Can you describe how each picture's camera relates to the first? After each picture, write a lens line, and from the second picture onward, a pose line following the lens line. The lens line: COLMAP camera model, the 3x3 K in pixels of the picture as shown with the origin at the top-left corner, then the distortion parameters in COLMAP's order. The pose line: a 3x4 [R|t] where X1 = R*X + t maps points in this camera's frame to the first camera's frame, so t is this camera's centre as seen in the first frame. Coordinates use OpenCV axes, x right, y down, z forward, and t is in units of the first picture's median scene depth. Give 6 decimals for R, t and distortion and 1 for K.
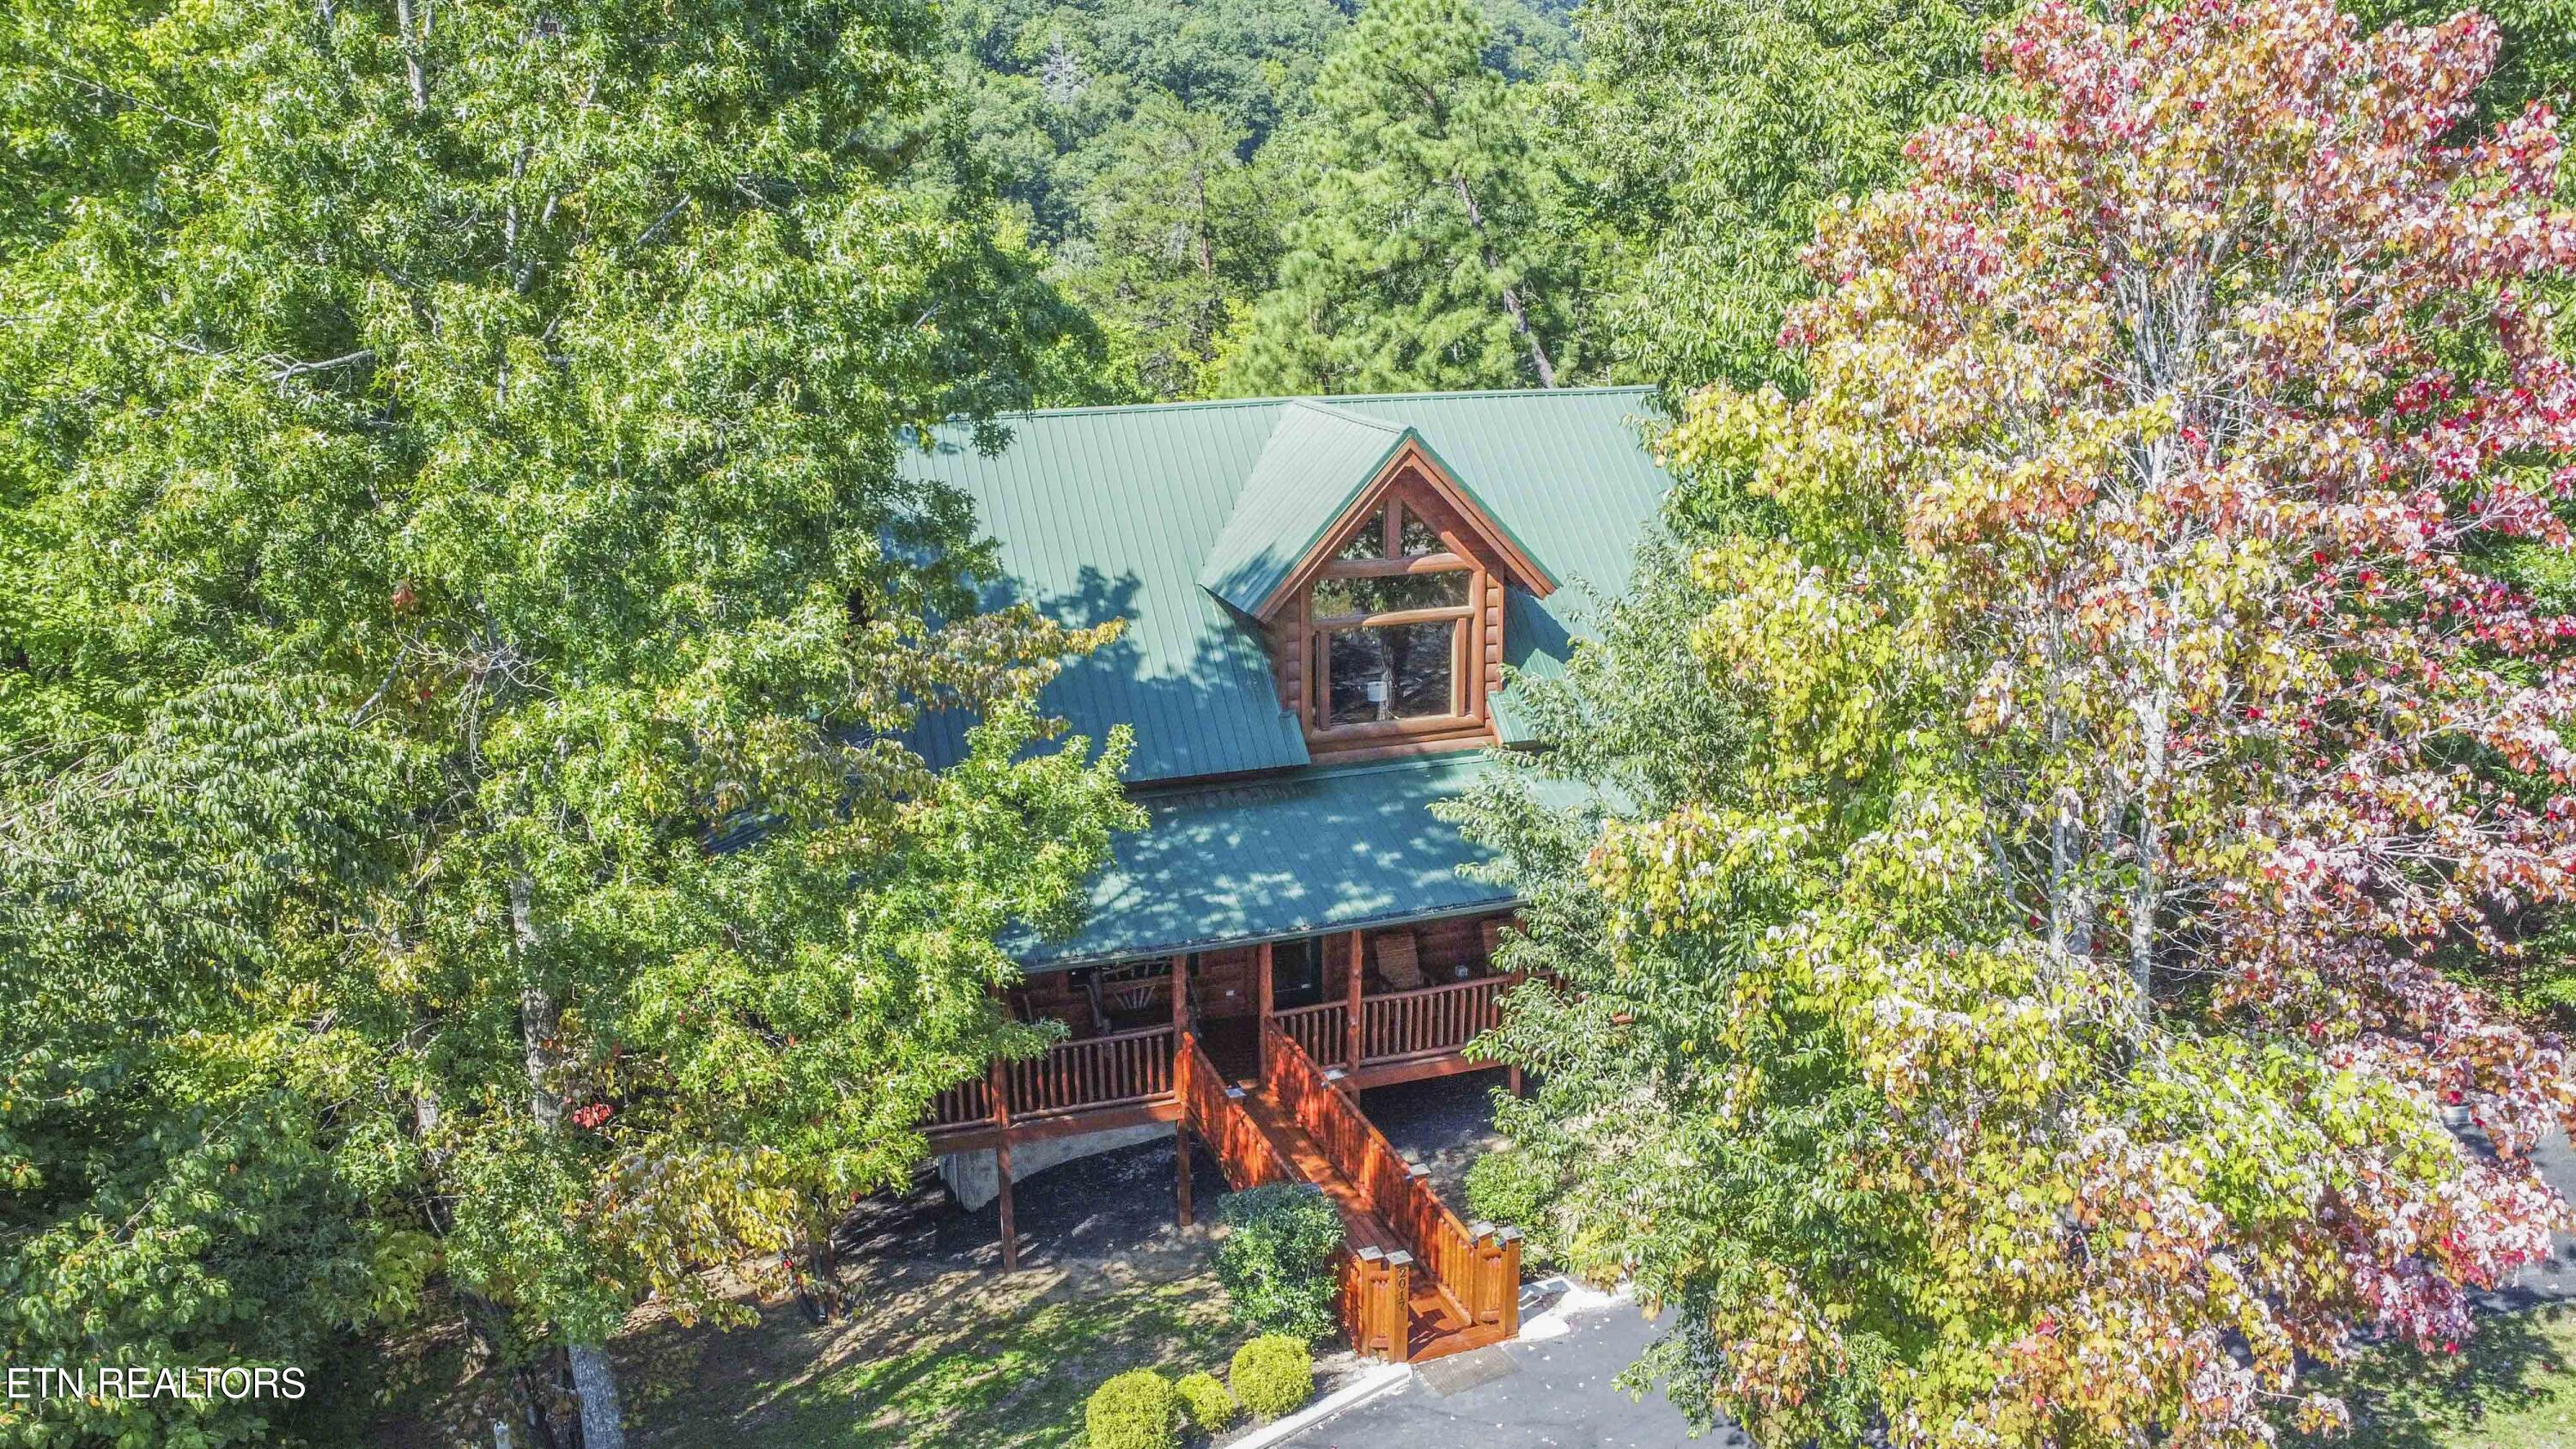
lens RADIAL K [[1780.9, 0, 1338.5], [0, 1780.9, 726.1], [0, 0, 1]] dist [-0.003228, 0.082749]
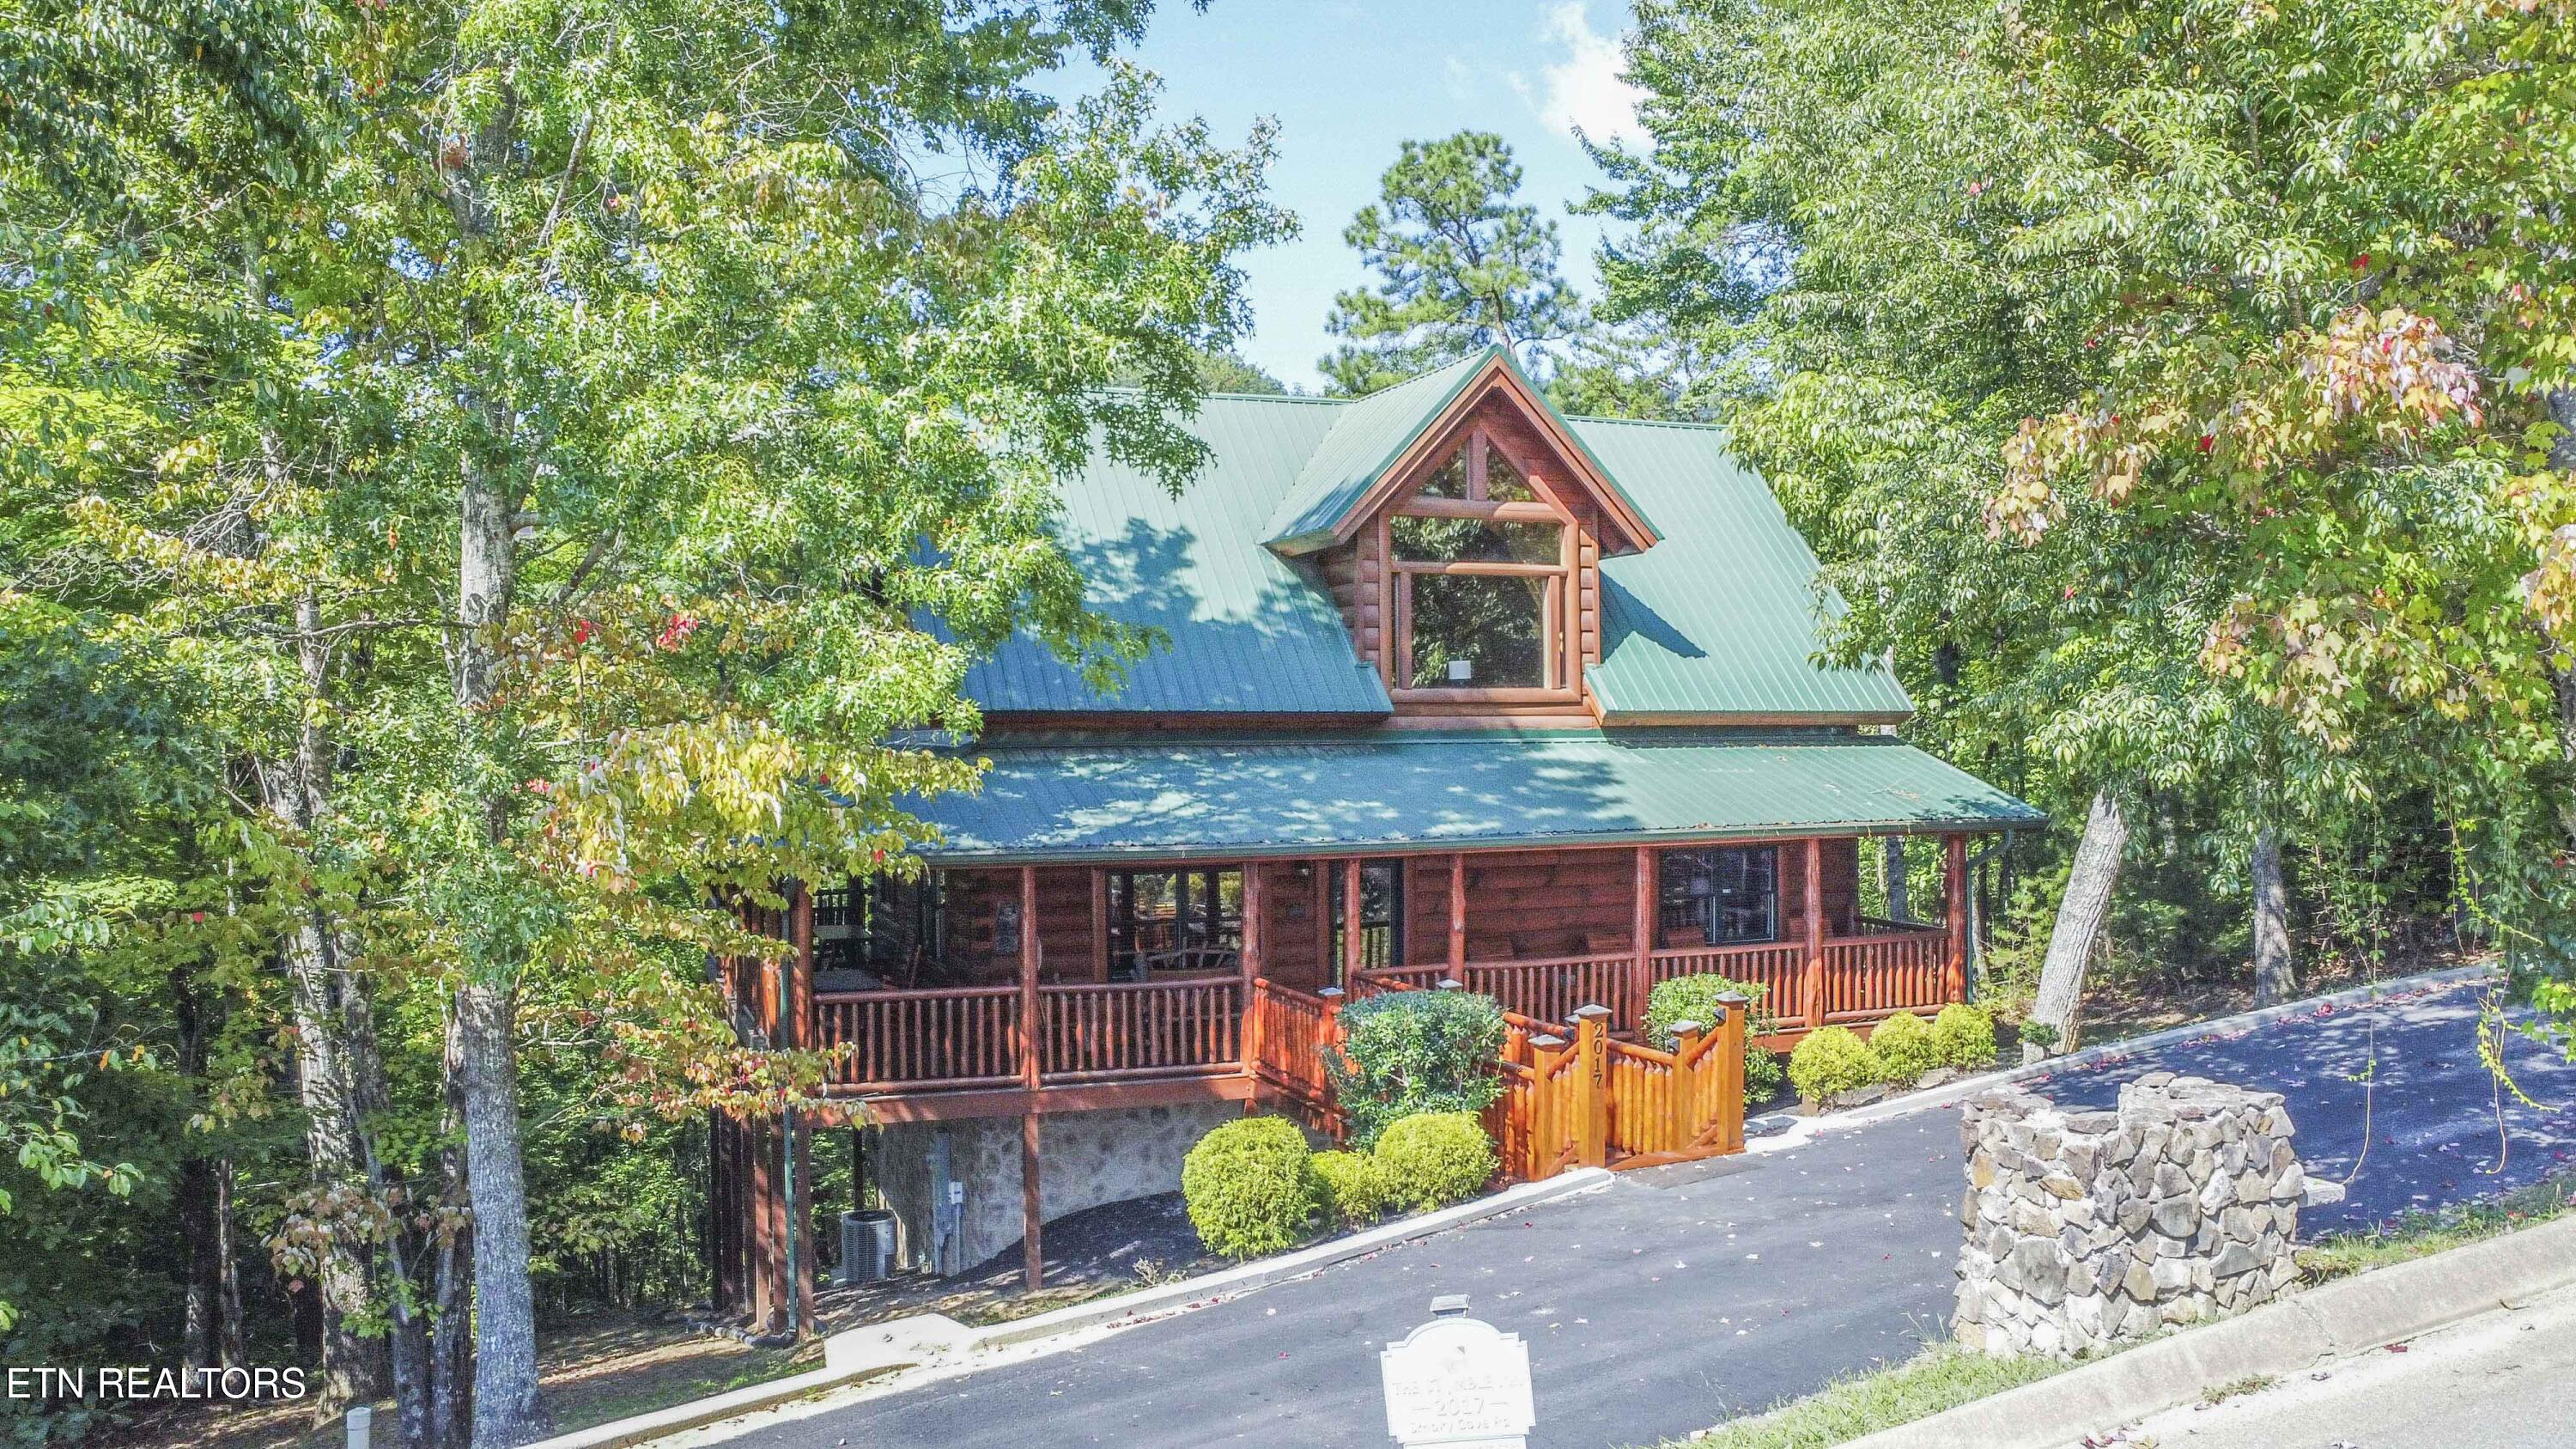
lens RADIAL K [[1780.9, 0, 1338.5], [0, 1780.9, 726.1], [0, 0, 1]] dist [-0.003228, 0.082749]
pose [[0.999868, -0.008804, 0.013677, -0.054836], [0.011885, 0.969501, -0.244797, 0.243430], [-0.011104, 0.244927, 0.969478, 0.163337]]
